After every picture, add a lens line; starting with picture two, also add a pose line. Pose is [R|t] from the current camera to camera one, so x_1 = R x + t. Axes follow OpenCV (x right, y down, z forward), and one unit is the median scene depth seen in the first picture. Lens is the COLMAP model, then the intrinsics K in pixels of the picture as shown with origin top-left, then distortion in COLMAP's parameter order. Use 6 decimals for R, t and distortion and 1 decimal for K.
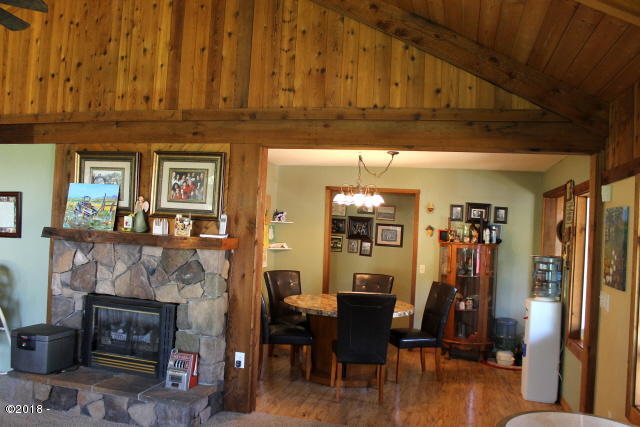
lens RADIAL K [[521.8, 0, 320.0], [0, 521.8, 221.5], [0, 0, 1]] dist [-0.140270, 0.114154]
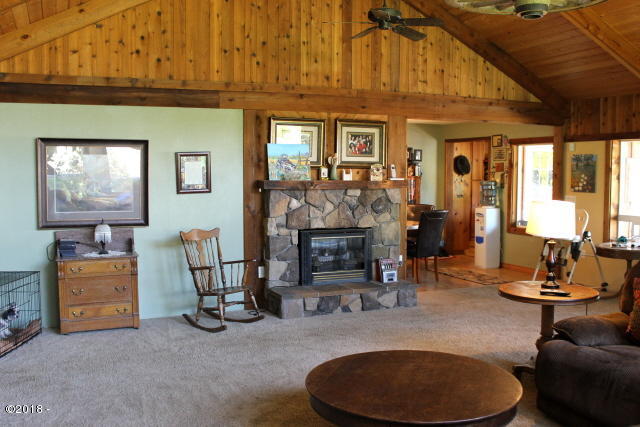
lens RADIAL K [[619.6, 0, 320.0], [0, 619.6, 213.5], [0, 0, 1]] dist [-0.093359, -0.000091]
pose [[0.787831, -0.091676, 0.609030, -1.383086], [0.034239, 0.993850, 0.105311, -0.064282], [-0.614939, -0.062115, 0.786125, -0.260887]]
